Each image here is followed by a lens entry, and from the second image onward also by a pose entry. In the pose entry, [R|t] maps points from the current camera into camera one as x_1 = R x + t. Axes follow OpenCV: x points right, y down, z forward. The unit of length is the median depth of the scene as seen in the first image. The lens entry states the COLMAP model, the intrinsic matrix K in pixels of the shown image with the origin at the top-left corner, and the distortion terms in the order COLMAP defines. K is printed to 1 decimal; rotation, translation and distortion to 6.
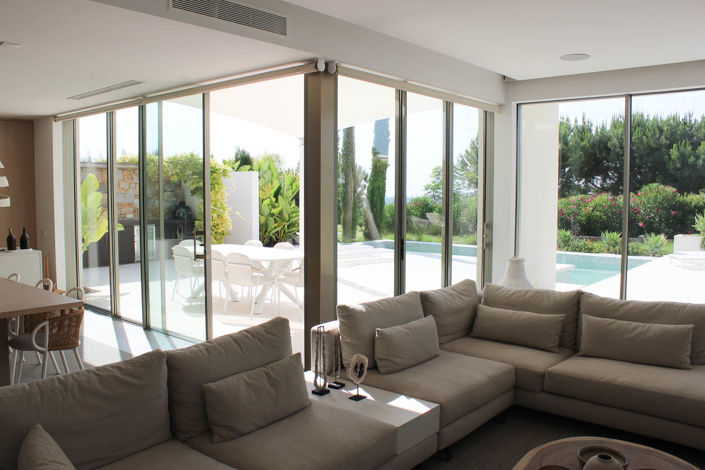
lens RADIAL K [[591.1, 0, 352.5], [0, 591.1, 235.0], [0, 0, 1]] dist [-0.115271, 0.000929]
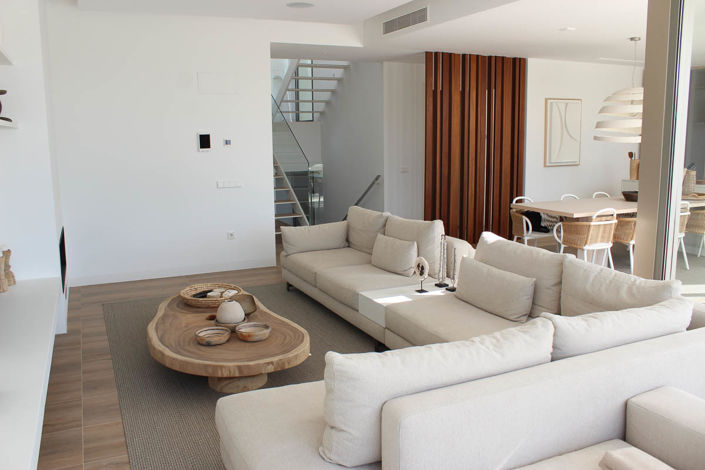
lens RADIAL K [[591.1, 0, 352.5], [0, 591.1, 235.0], [0, 0, 1]] dist [-0.115271, 0.000929]
pose [[-0.418547, 0.149318, -0.895836, 1.211842], [-0.057645, 0.980035, 0.190285, -0.078330], [0.906364, 0.131284, -0.401584, 1.375973]]
